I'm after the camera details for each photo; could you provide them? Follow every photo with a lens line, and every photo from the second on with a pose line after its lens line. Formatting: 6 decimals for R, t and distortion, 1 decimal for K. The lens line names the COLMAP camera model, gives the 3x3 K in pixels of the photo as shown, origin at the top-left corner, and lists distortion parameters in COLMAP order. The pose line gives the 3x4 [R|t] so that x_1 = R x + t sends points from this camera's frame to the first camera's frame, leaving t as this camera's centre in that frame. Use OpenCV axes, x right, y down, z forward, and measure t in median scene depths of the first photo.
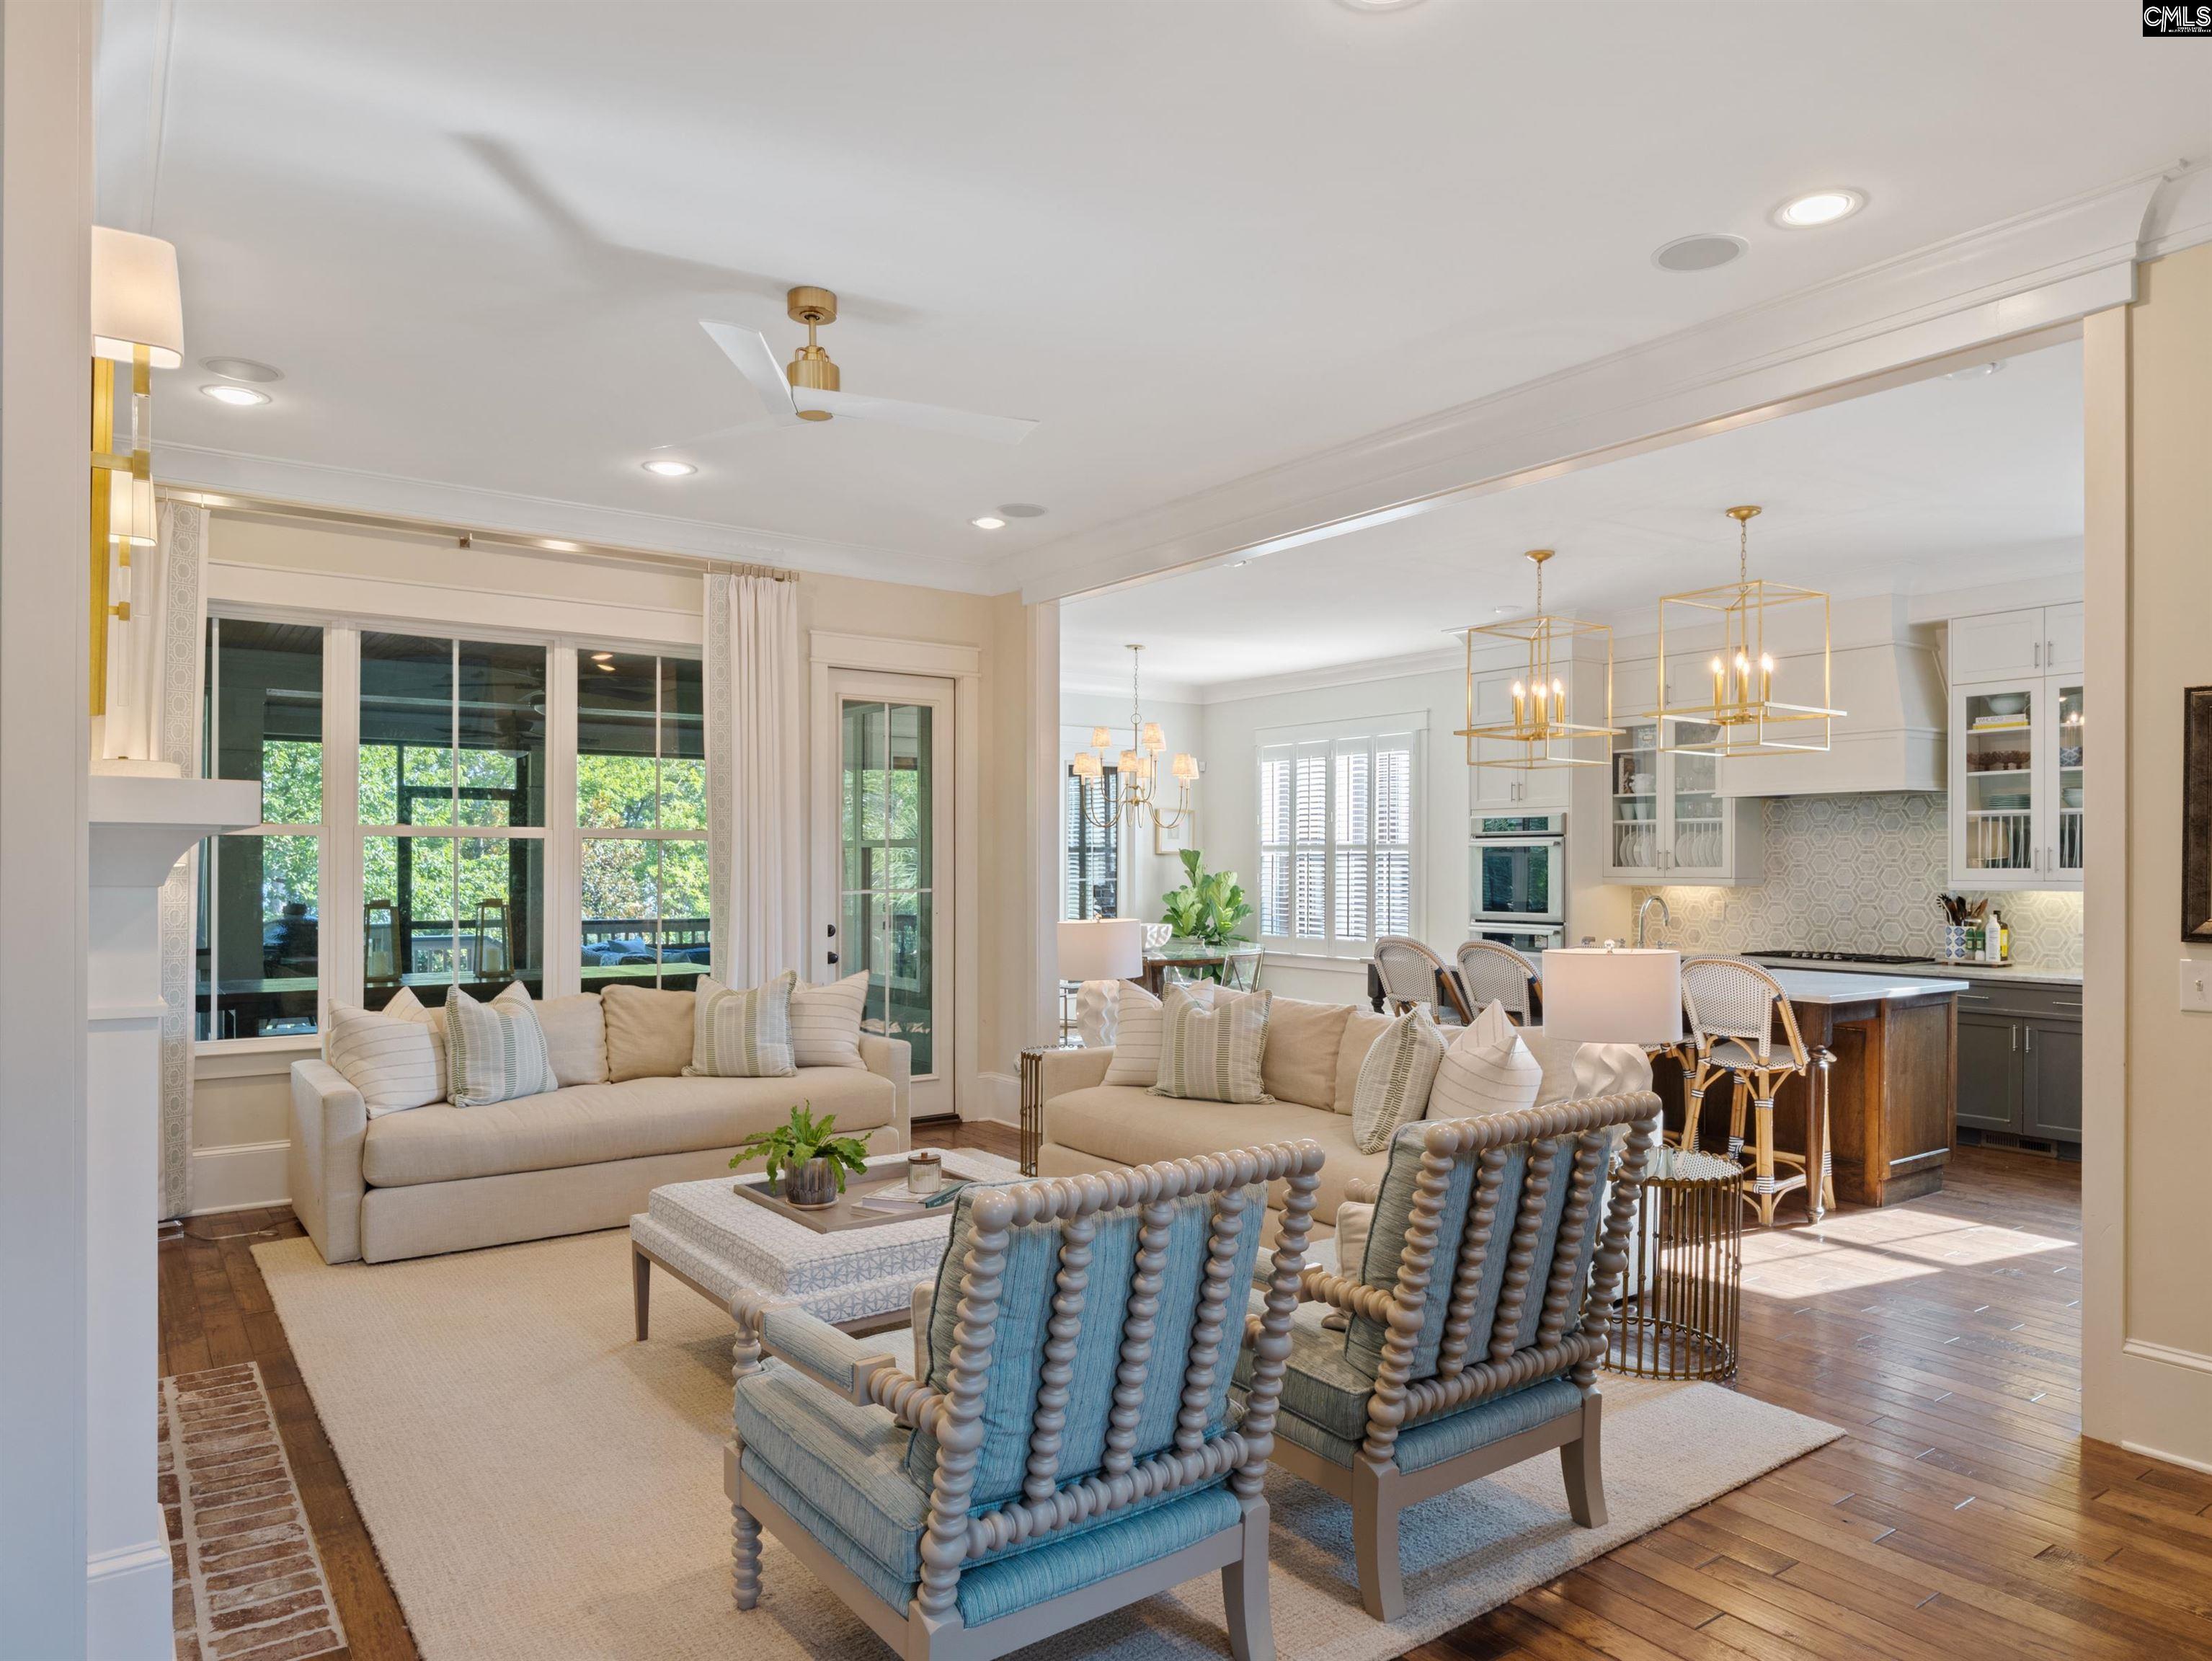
lens RADIAL K [[1374.0, 0, 1094.5], [0, 1374.0, 837.7], [0, 0, 1]] dist [-0.005604, -0.000911]
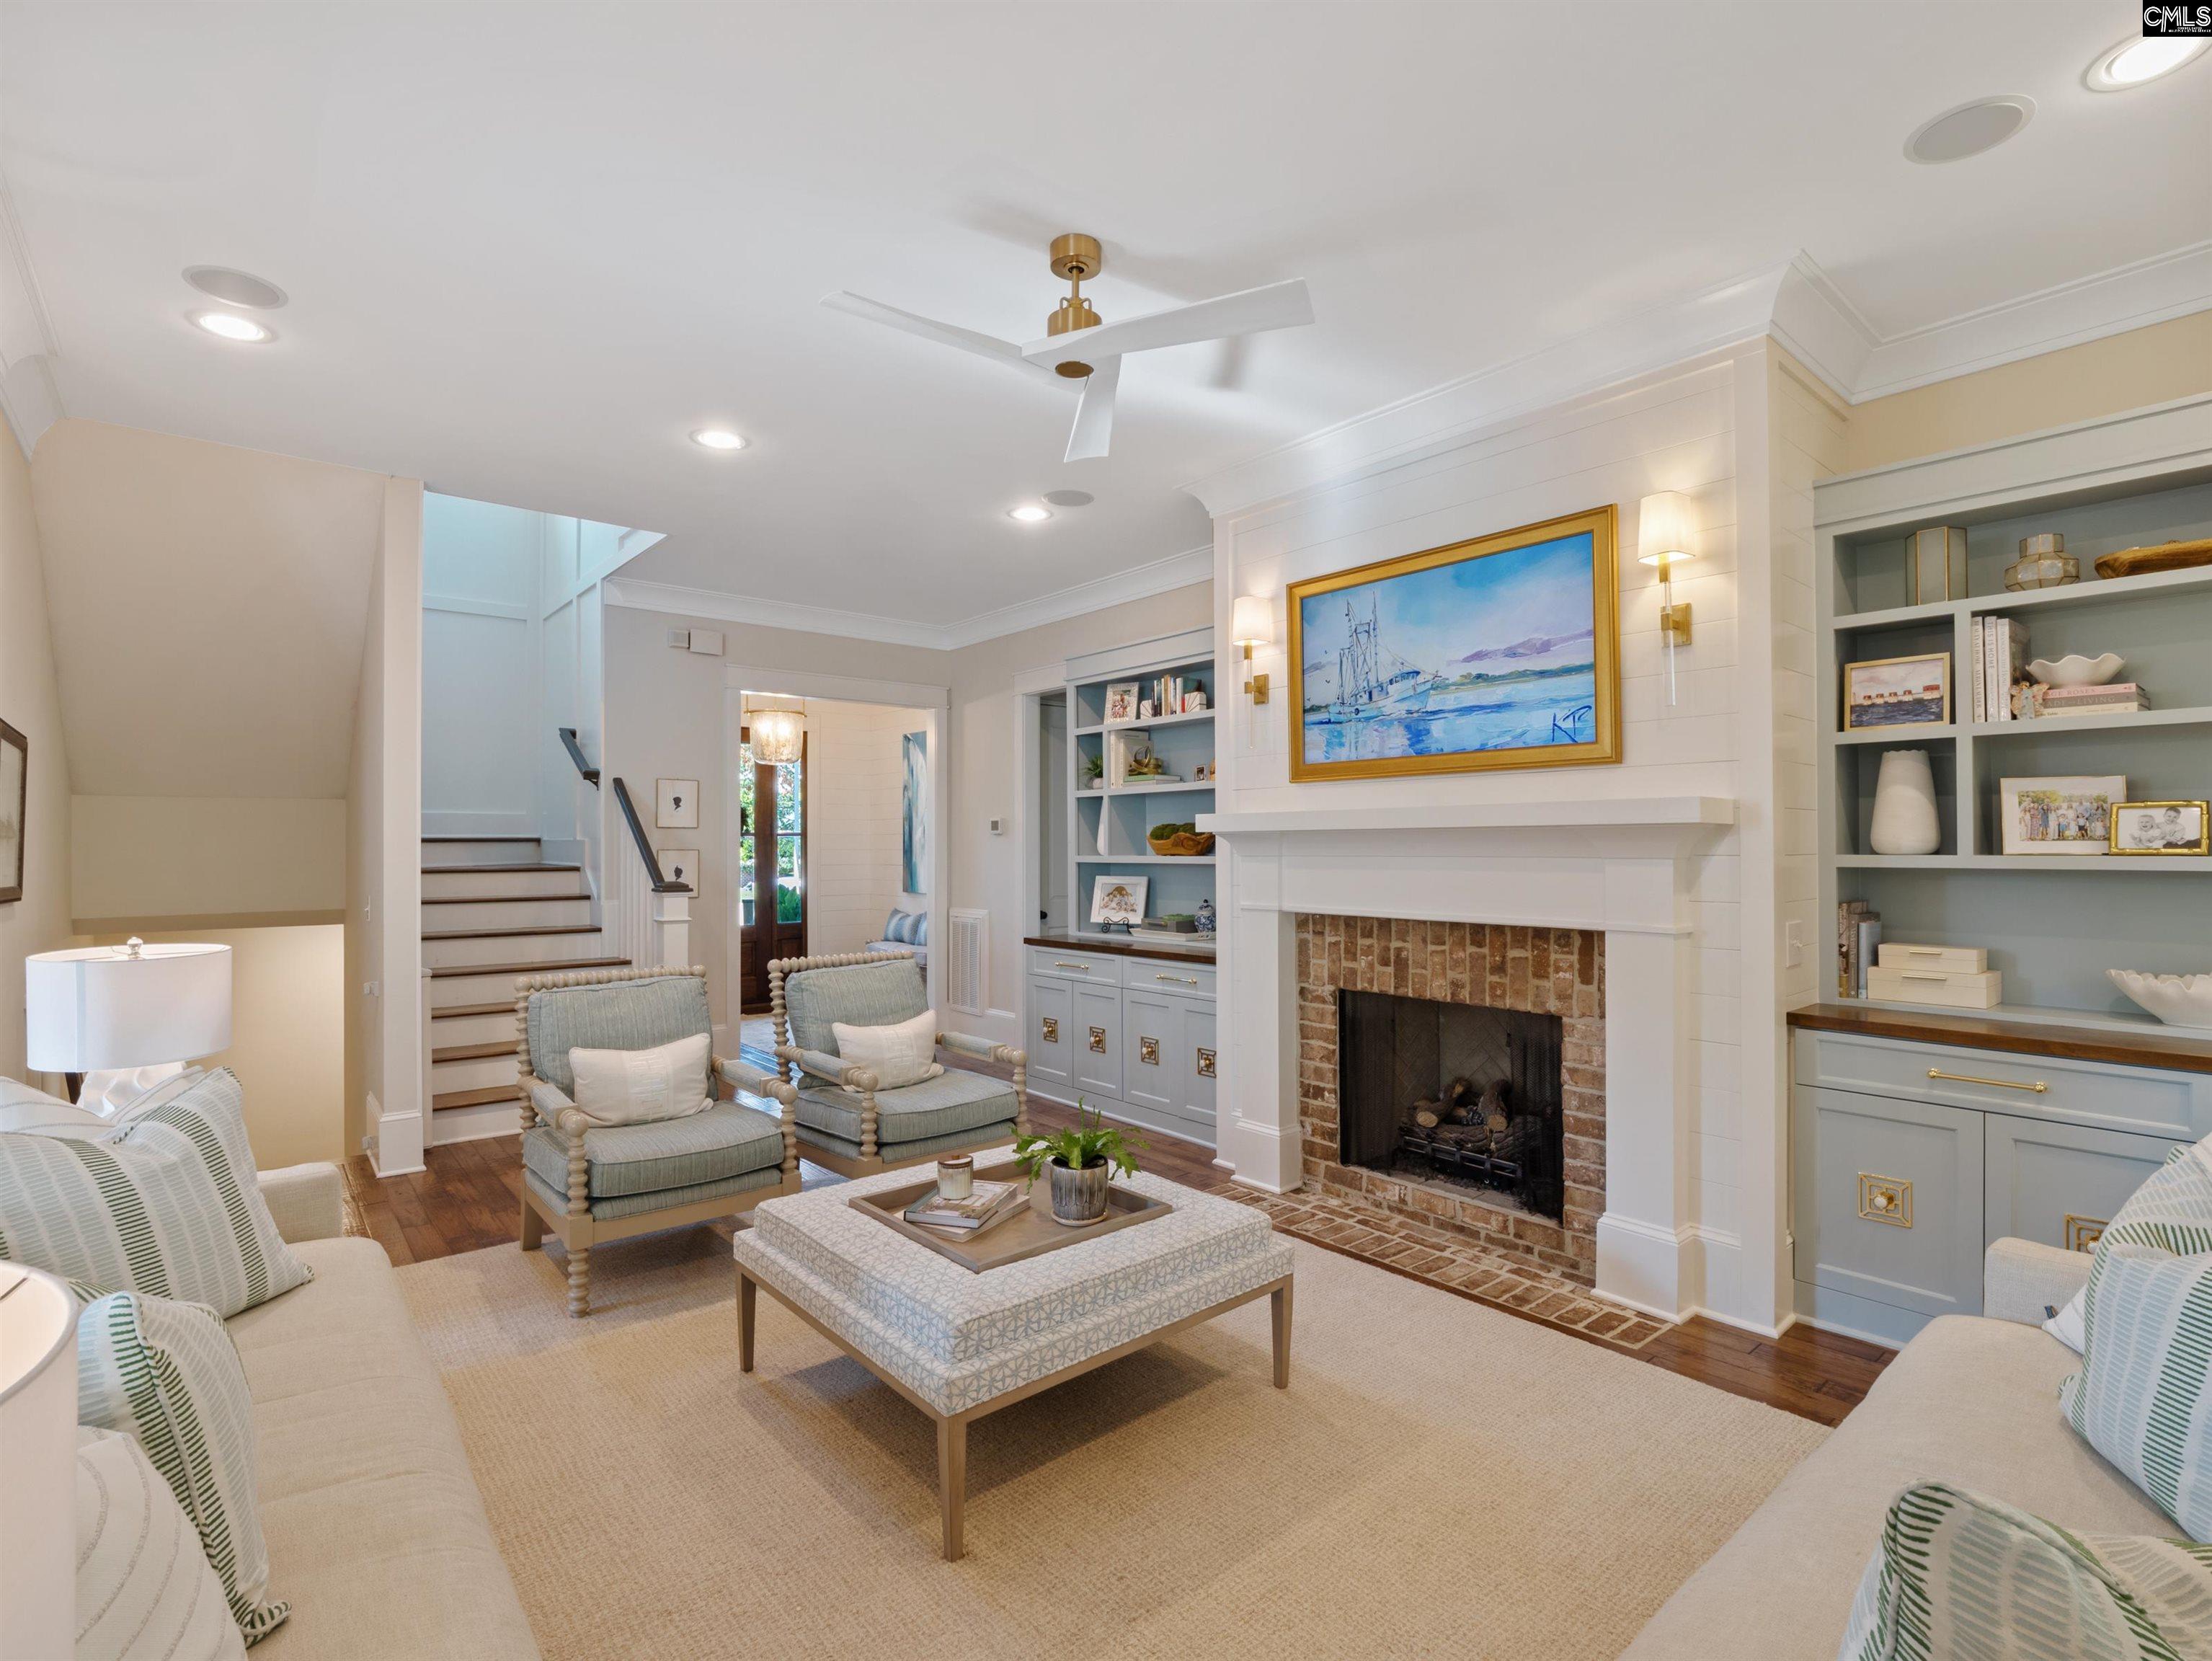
lens RADIAL K [[1079.5, 0, 1106.0], [0, 1079.5, 830.5], [0, 0, 1]] dist [-0.015834, -0.001436]
pose [[-0.997548, -0.000389, -0.069987, -0.116289], [0.002104, 0.999366, -0.035539, 0.022229], [0.069956, -0.035600, -0.996915, 1.147084]]
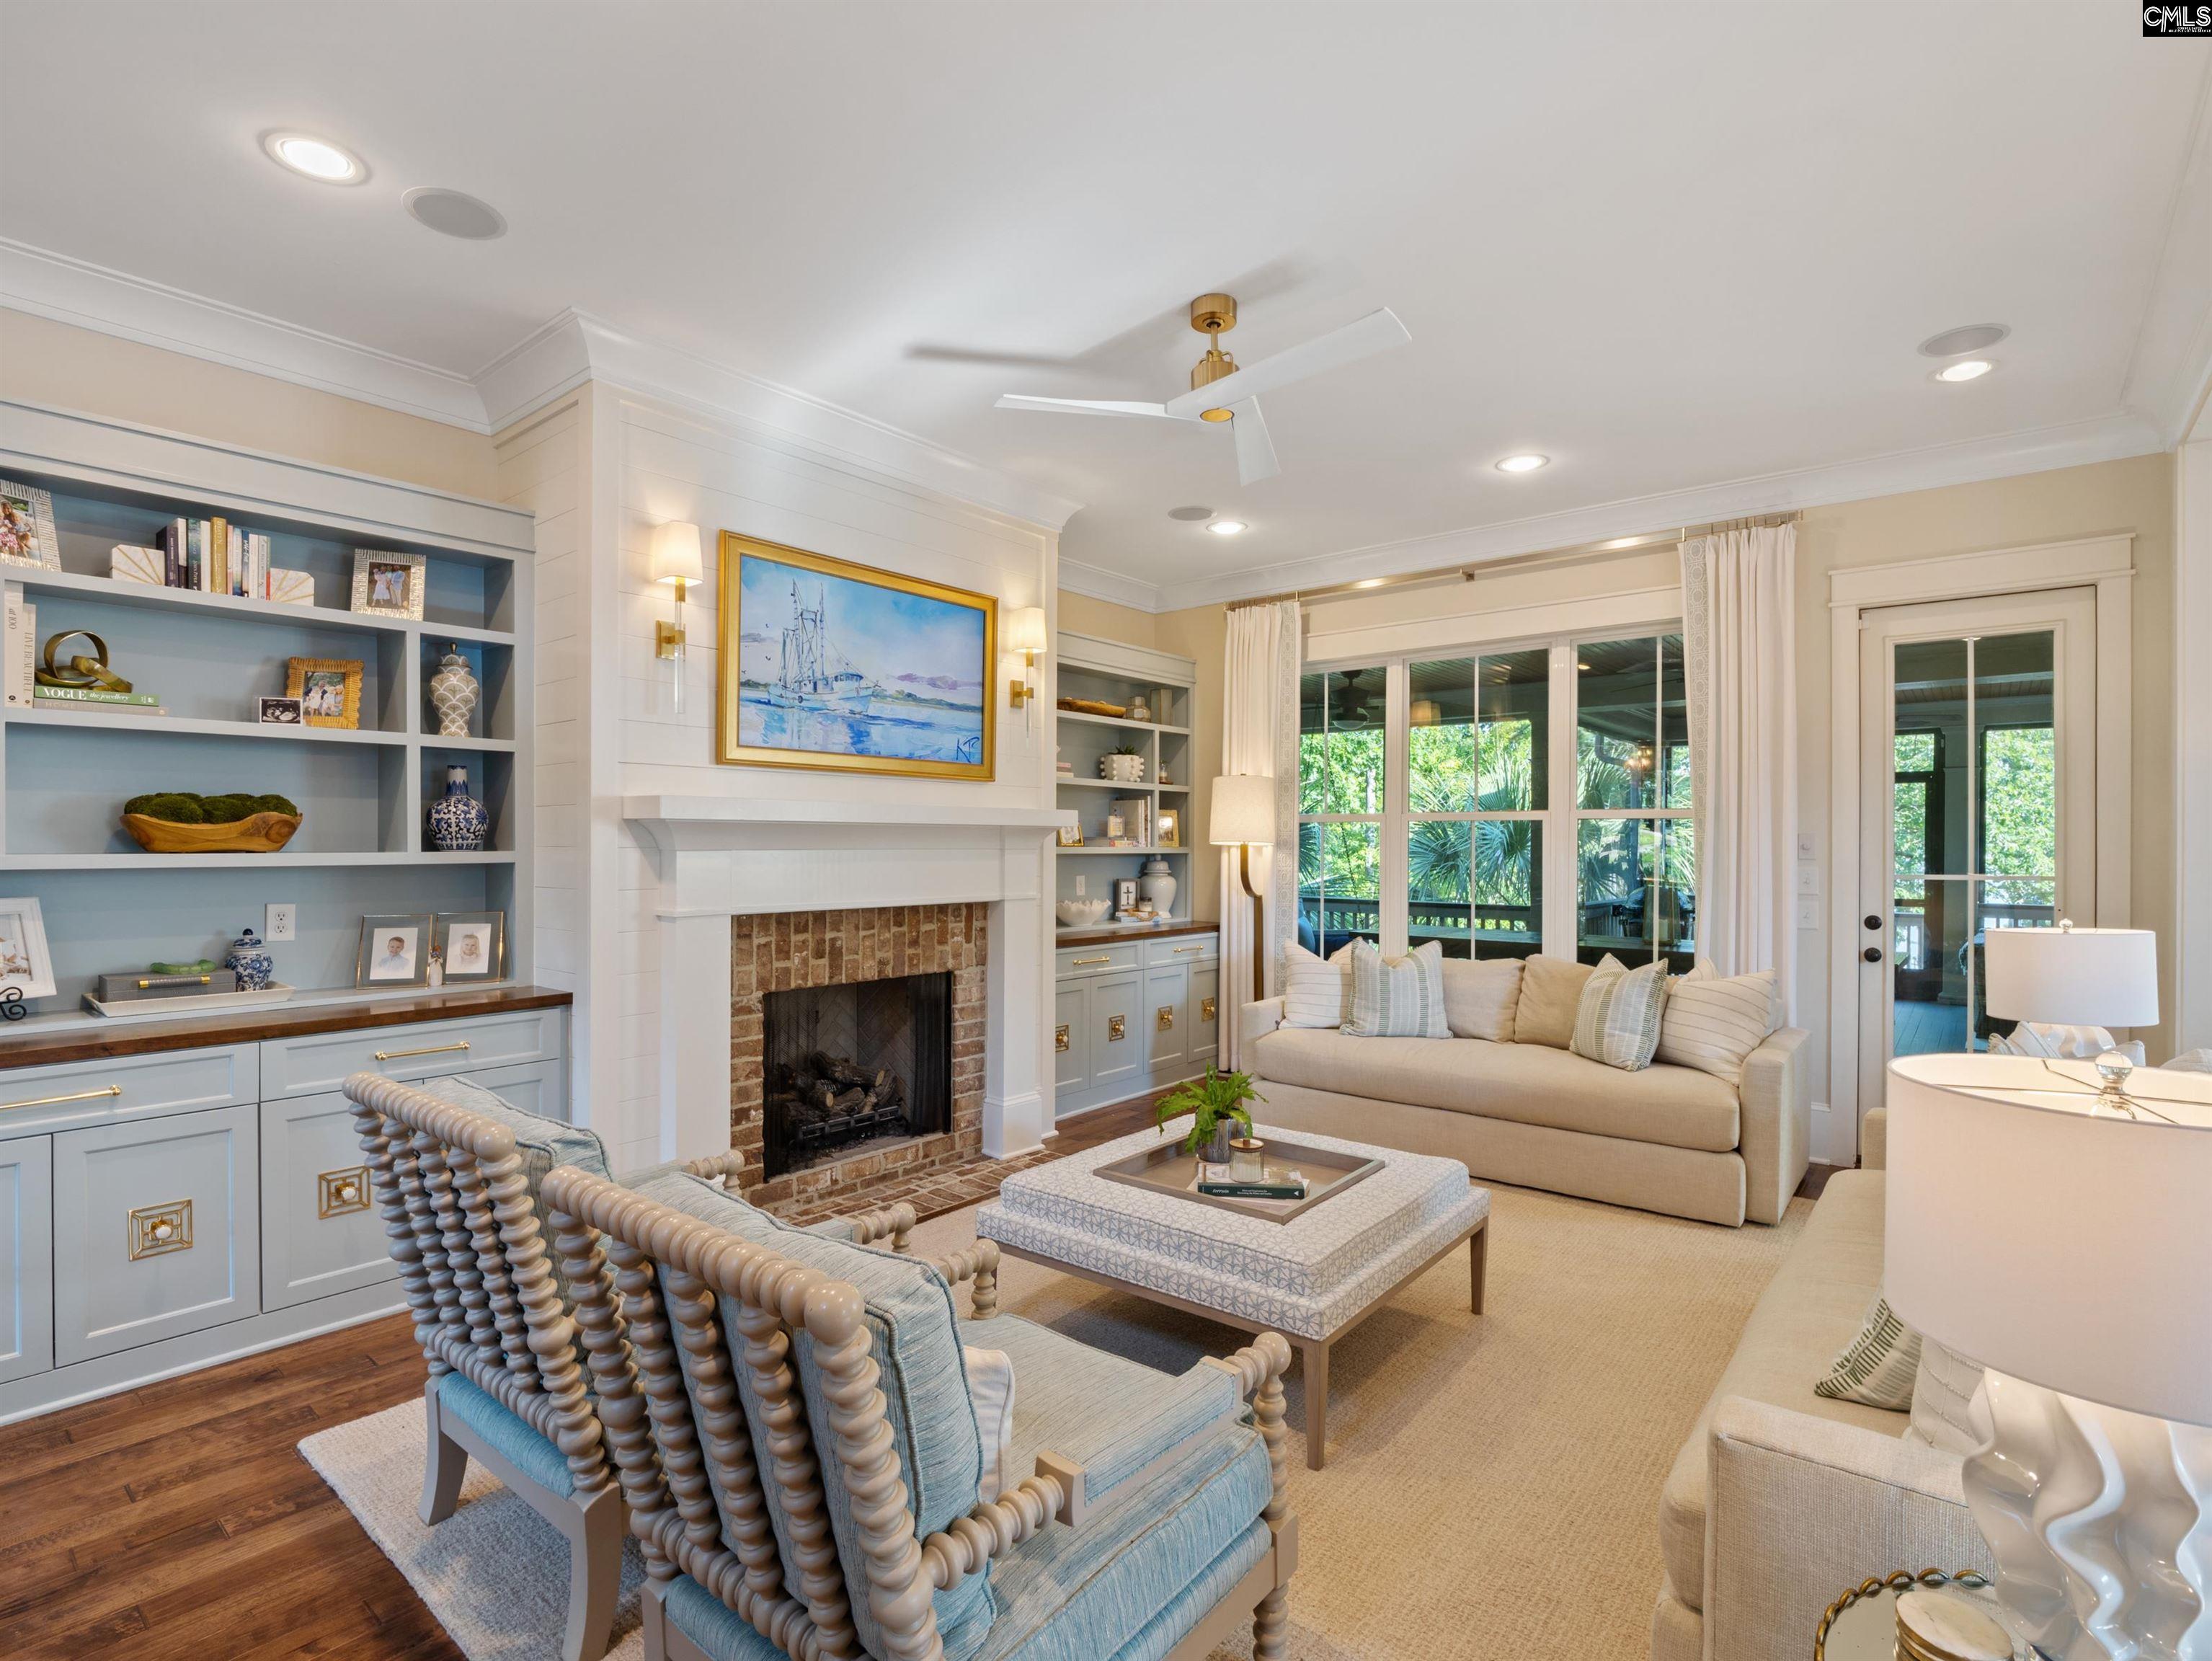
lens RADIAL K [[1070.8, 0, 1129.0], [0, 1070.8, 841.3], [0, 0, 1]] dist [-0.014307, -0.000776]
pose [[0.269104, -0.002406, -0.963108, 0.376913], [0.016555, 0.999861, 0.002128, 0.011123], [0.962969, -0.016516, 0.269107, 0.471629]]
